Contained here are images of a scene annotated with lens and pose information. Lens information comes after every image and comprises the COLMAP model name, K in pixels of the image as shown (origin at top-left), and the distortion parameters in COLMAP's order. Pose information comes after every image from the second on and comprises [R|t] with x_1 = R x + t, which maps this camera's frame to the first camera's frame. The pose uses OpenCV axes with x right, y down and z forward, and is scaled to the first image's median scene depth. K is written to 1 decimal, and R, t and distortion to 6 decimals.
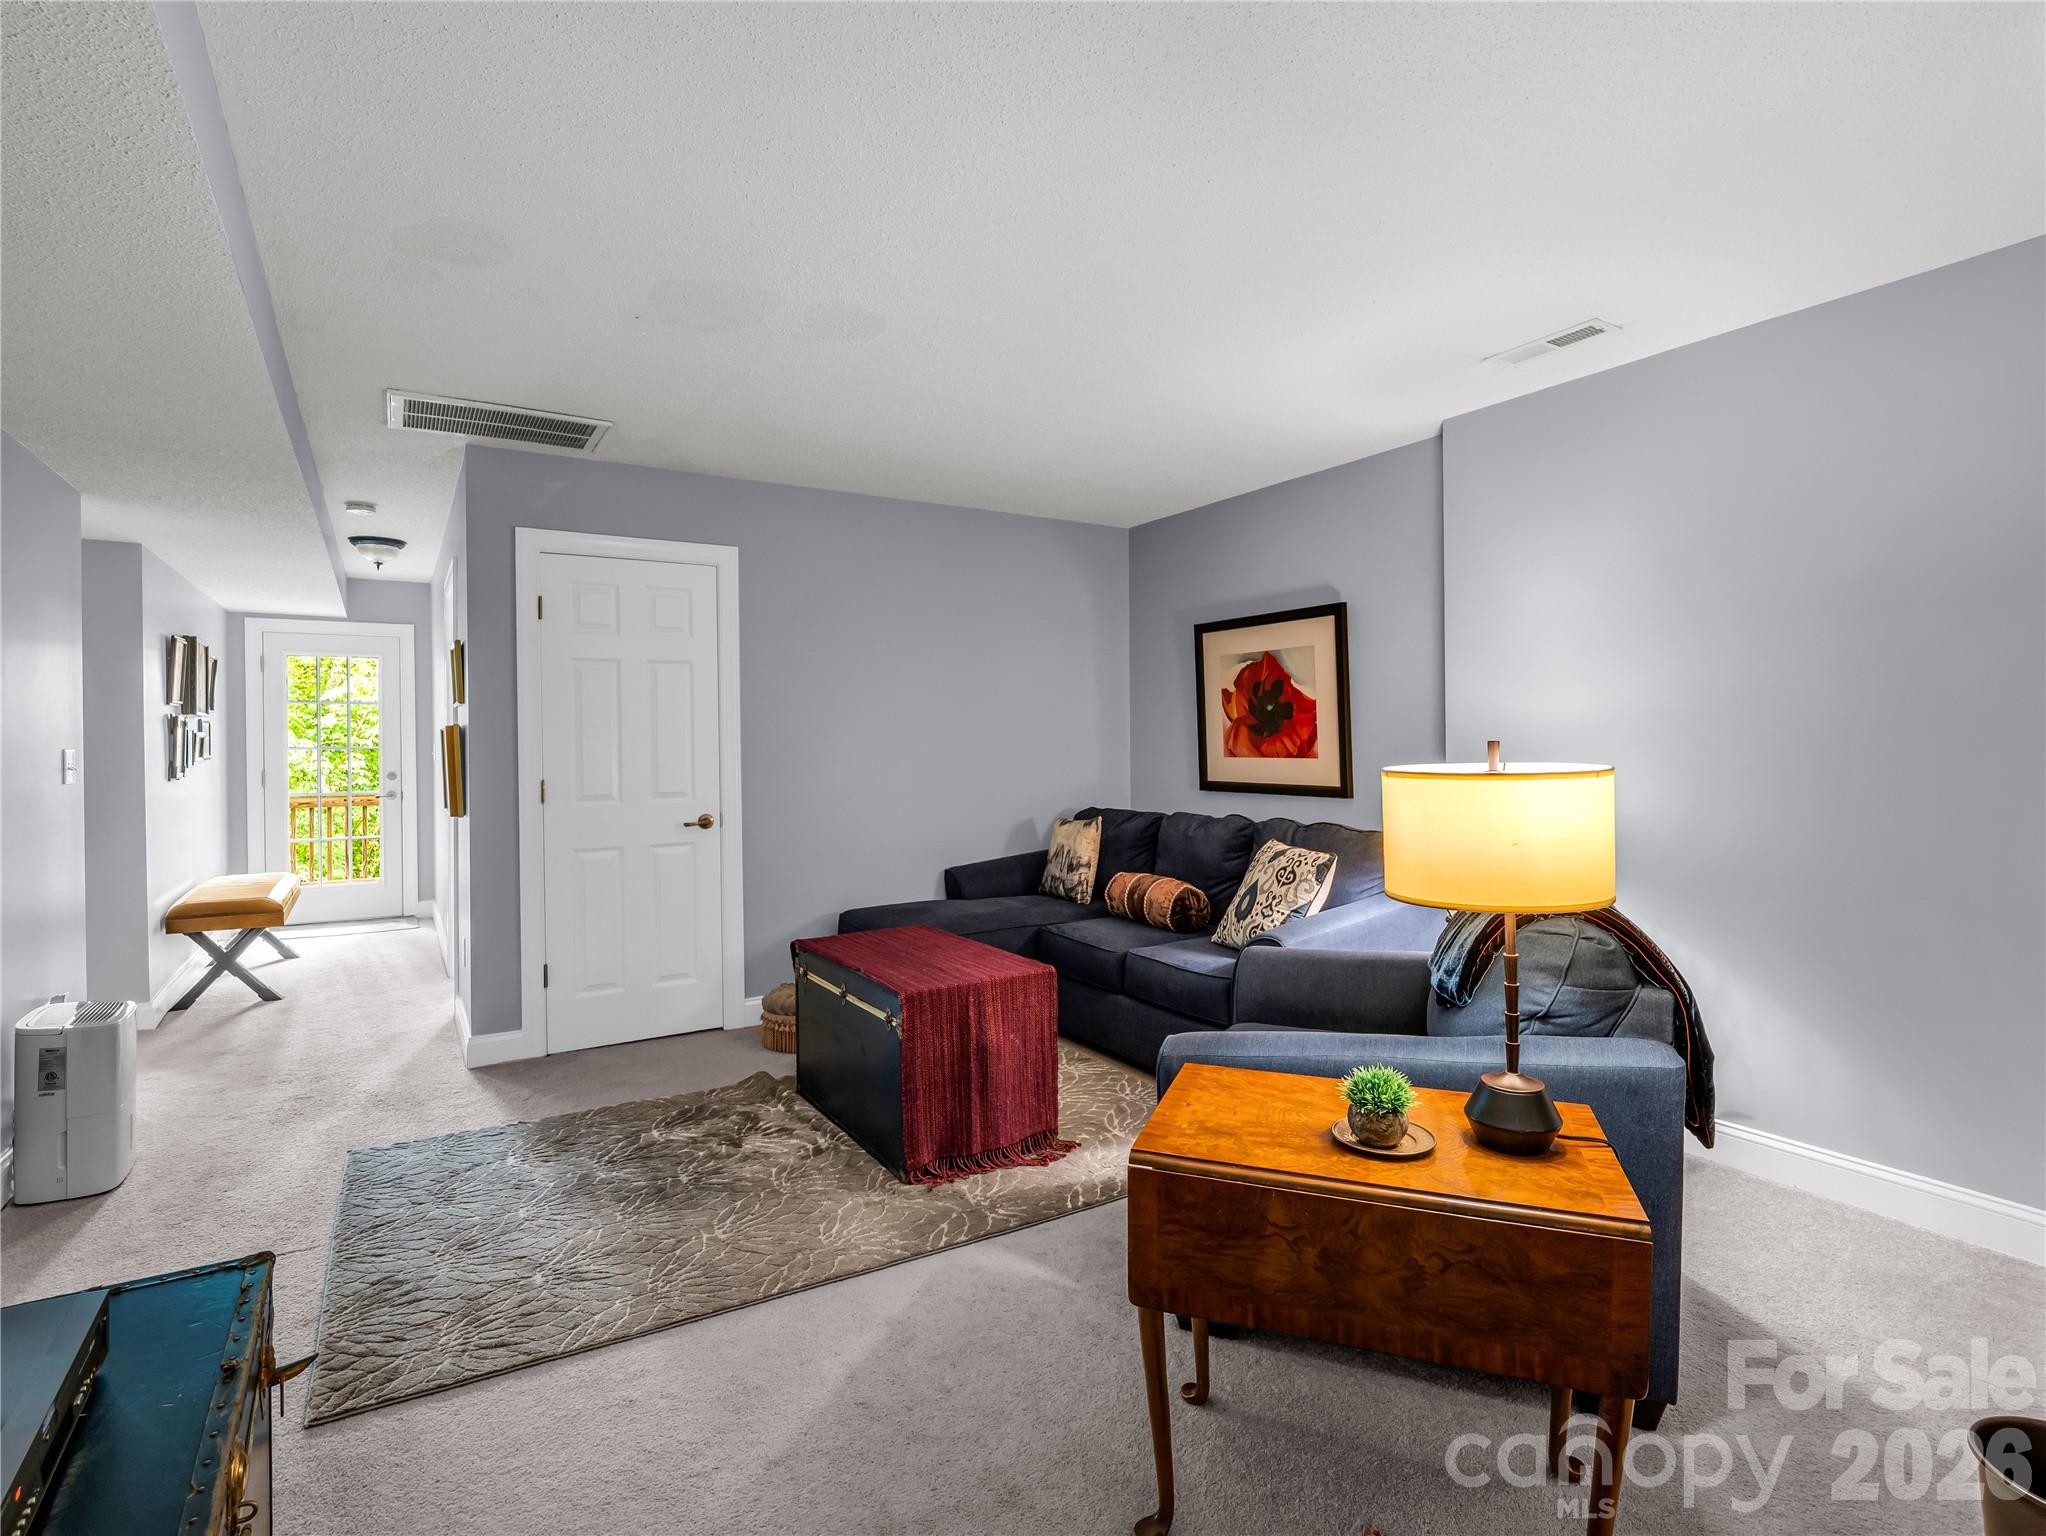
lens RADIAL K [[1032.4, 0, 1015.8], [0, 1032.4, 737.3], [0, 0, 1]] dist [0.004719, -0.000188]
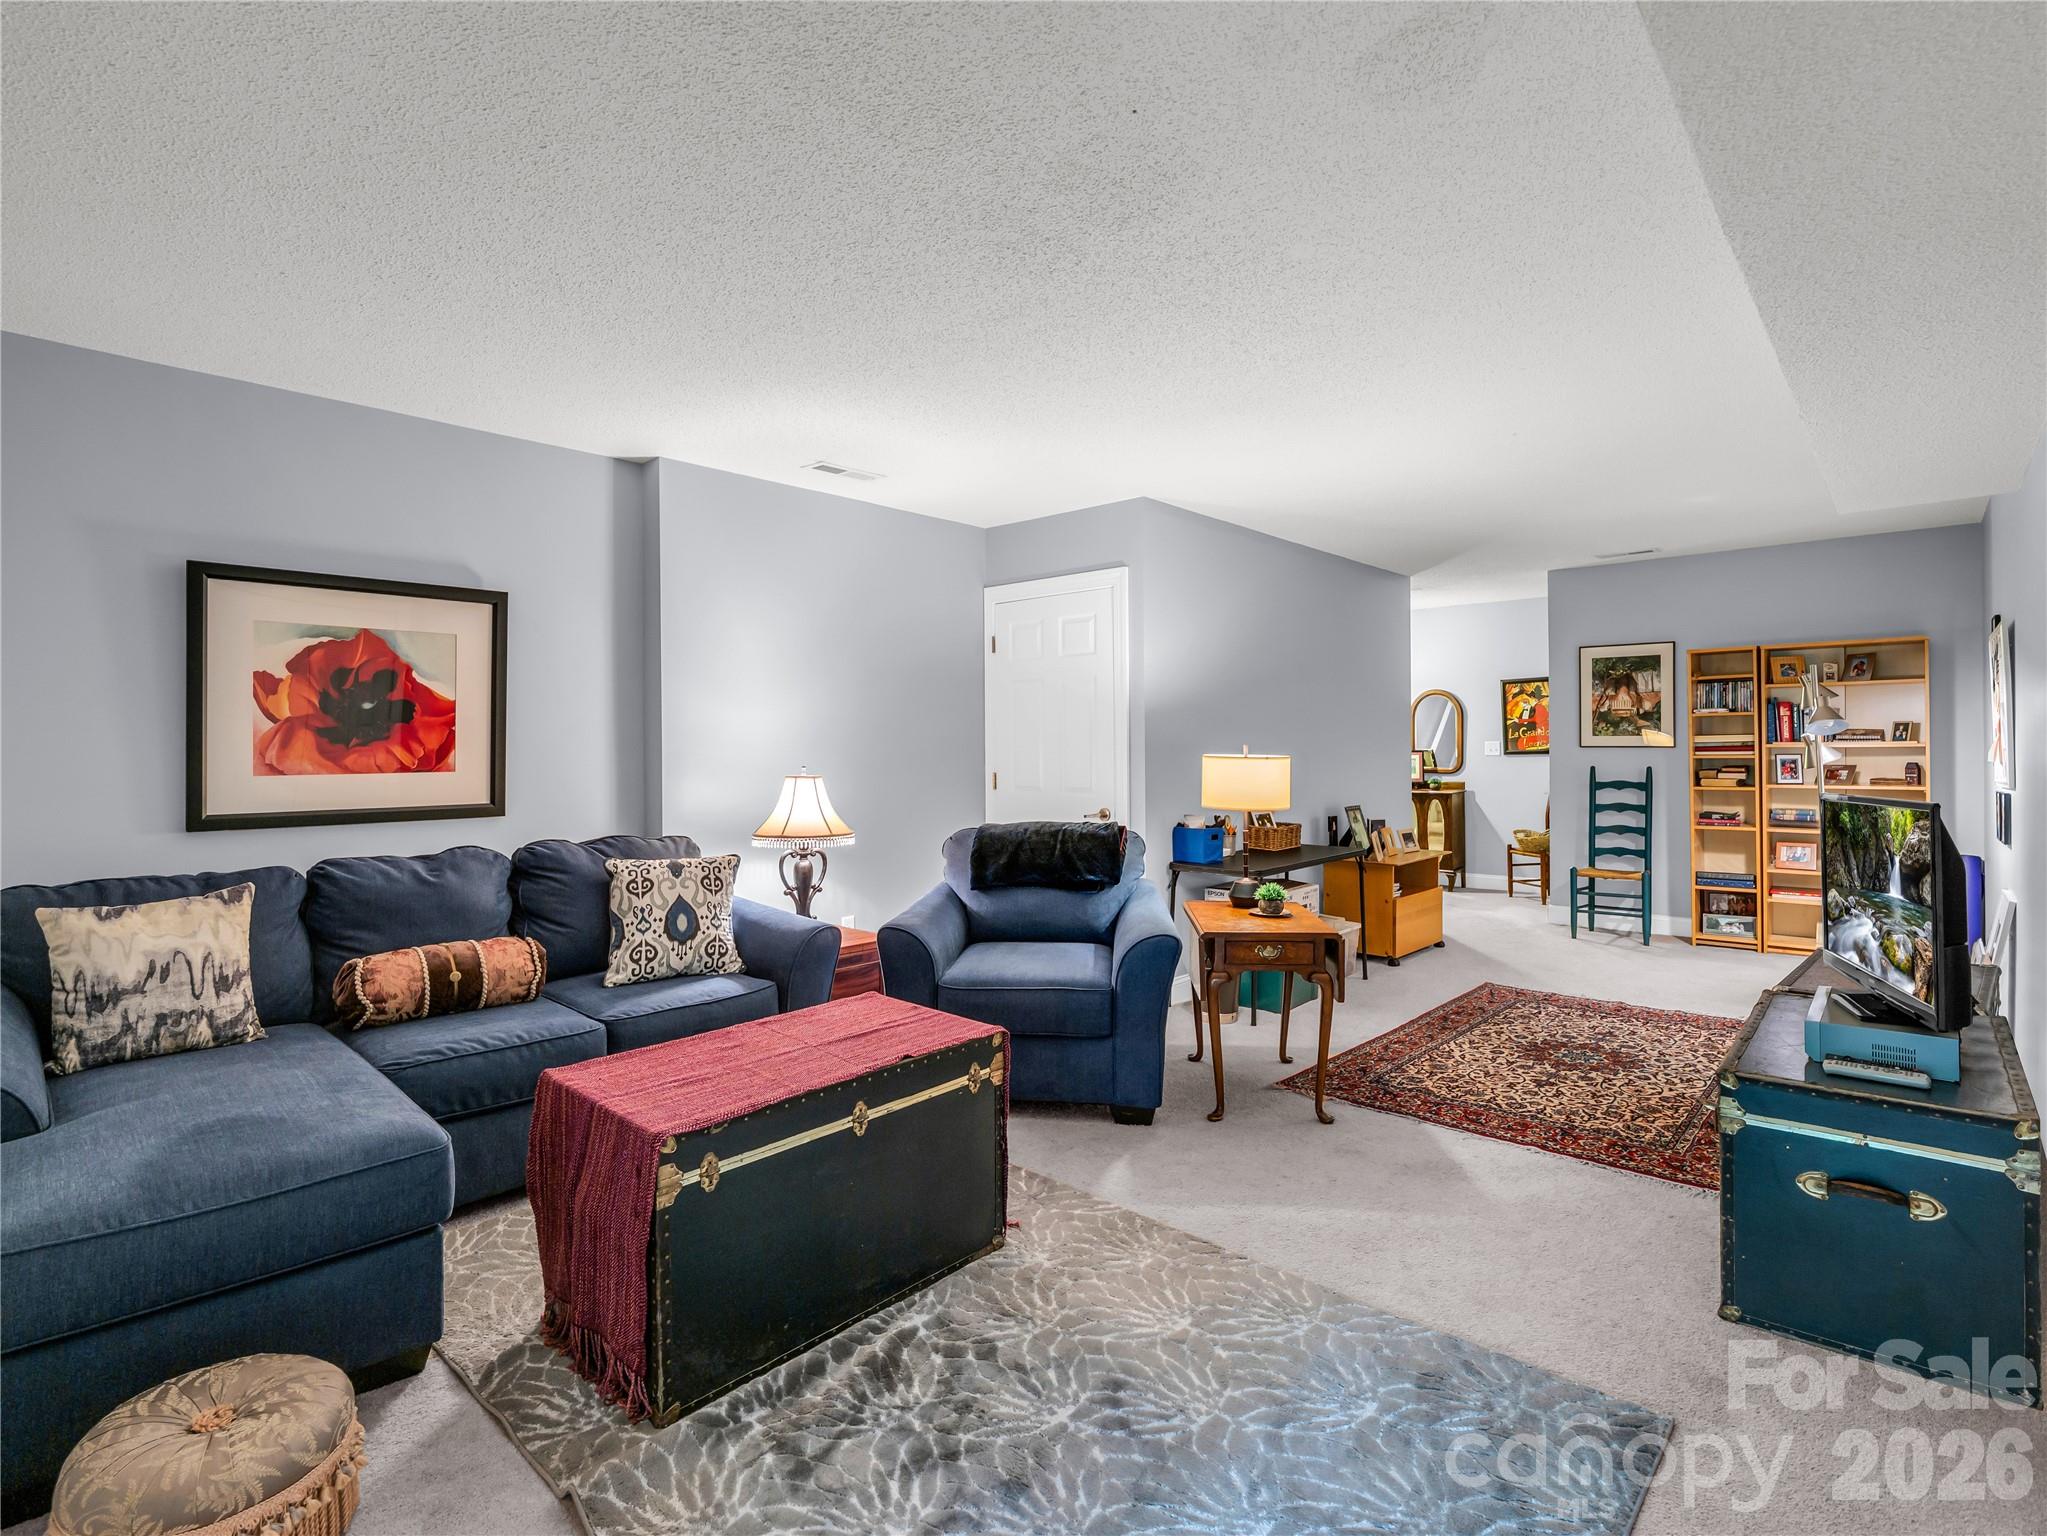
lens RADIAL K [[1032.9, 0, 1007.8], [0, 1032.9, 744.7], [0, 0, 1]] dist [0.004719, -0.000188]
pose [[-0.289826, 0.004282, 0.957070, -0.591406], [0.000315, 0.999990, -0.004379, 0.002750], [-0.957079, -0.000967, -0.289824, 0.766929]]
